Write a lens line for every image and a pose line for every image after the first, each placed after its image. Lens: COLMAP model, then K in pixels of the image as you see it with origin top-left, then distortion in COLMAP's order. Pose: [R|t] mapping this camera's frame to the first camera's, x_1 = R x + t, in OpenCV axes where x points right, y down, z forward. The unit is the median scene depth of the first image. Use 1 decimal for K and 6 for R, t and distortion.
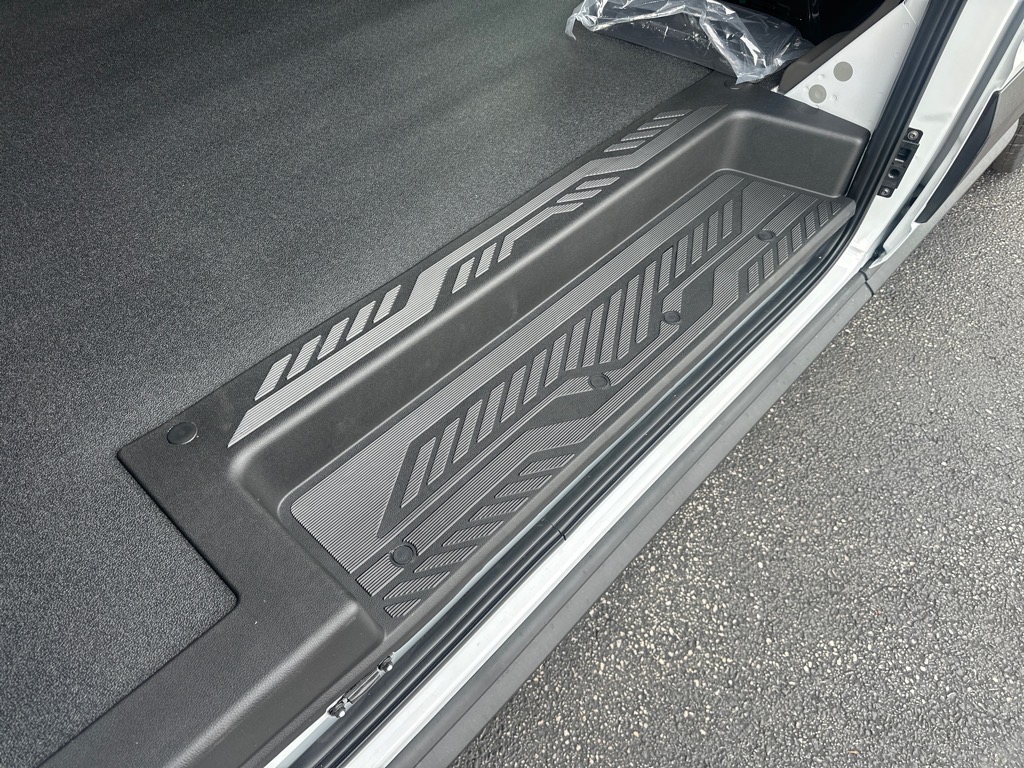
lens RADIAL K [[702.6, 0, 516.8], [0, 702.6, 376.6], [0, 0, 1]] dist [0.059666, 0.001025]
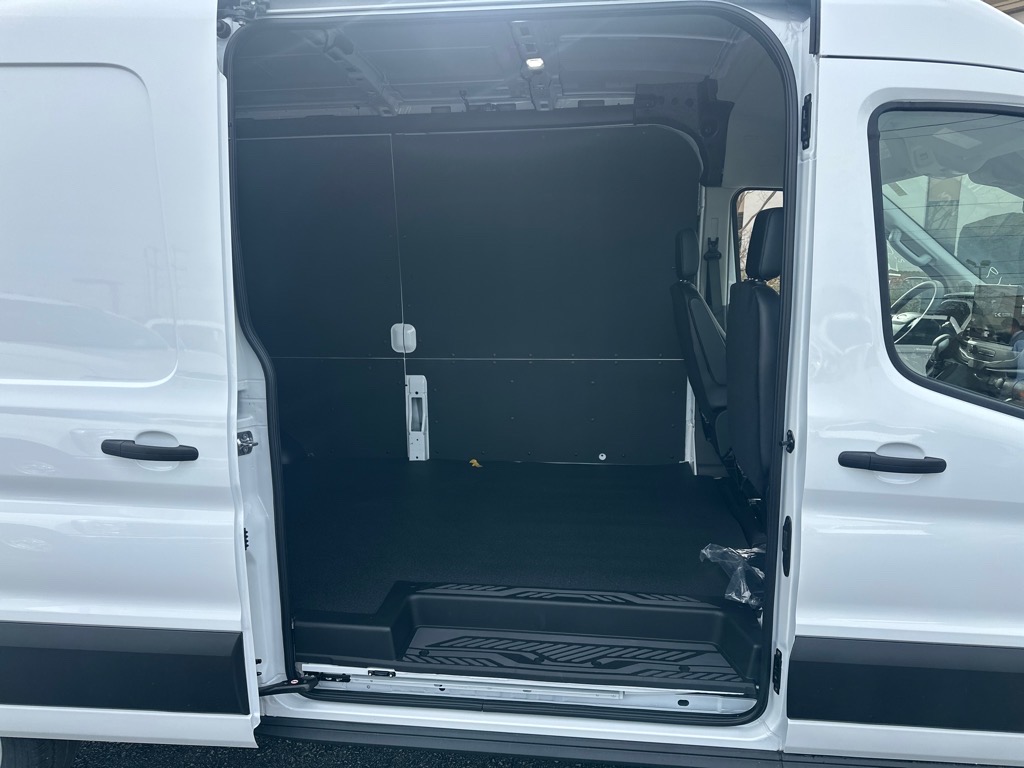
lens RADIAL K [[738.5, 0, 516.8], [0, 738.5, 393.3], [0, 0, 1]] dist [-0.007654, -0.004978]
pose [[0.594323, 0.127017, -0.794133, 1.706033], [-0.622712, 0.697557, -0.354463, 0.273084], [0.508930, 0.705181, 0.493670, -0.700855]]
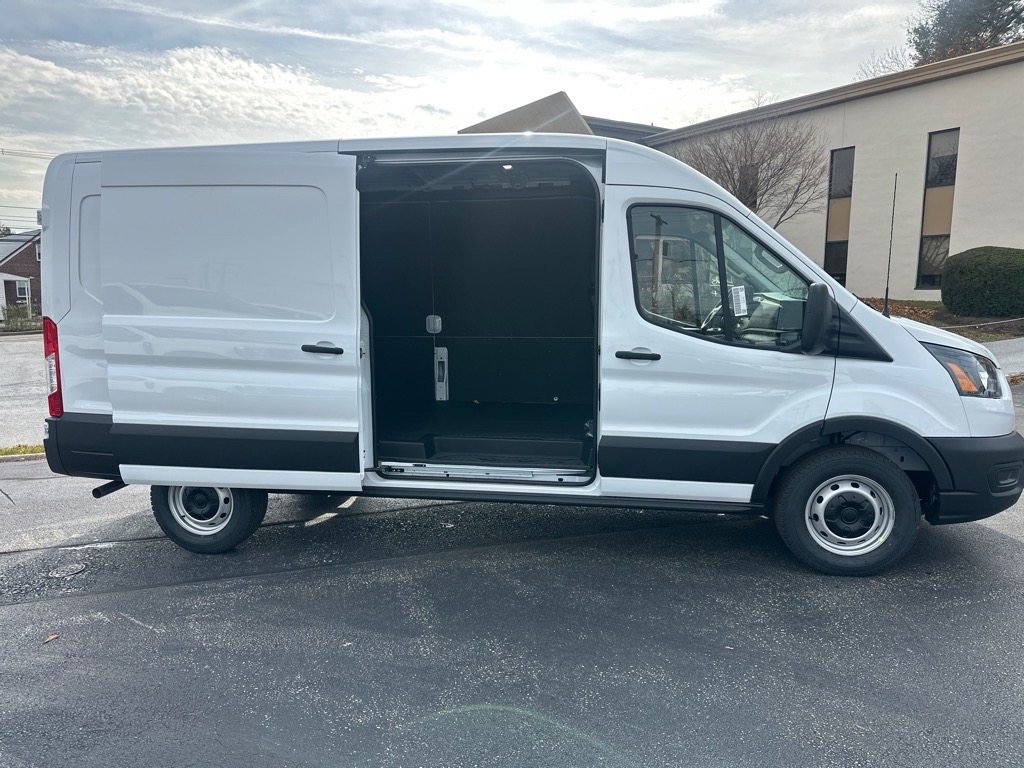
lens RADIAL K [[731.1, 0, 509.7], [0, 731.1, 394.7], [0, 0, 1]] dist [0.054766, -0.047548]
pose [[0.549879, 0.103799, -0.828769, 3.559907], [-0.651720, 0.673909, -0.348005, 1.100794], [0.522392, 0.731487, 0.438216, -1.185868]]
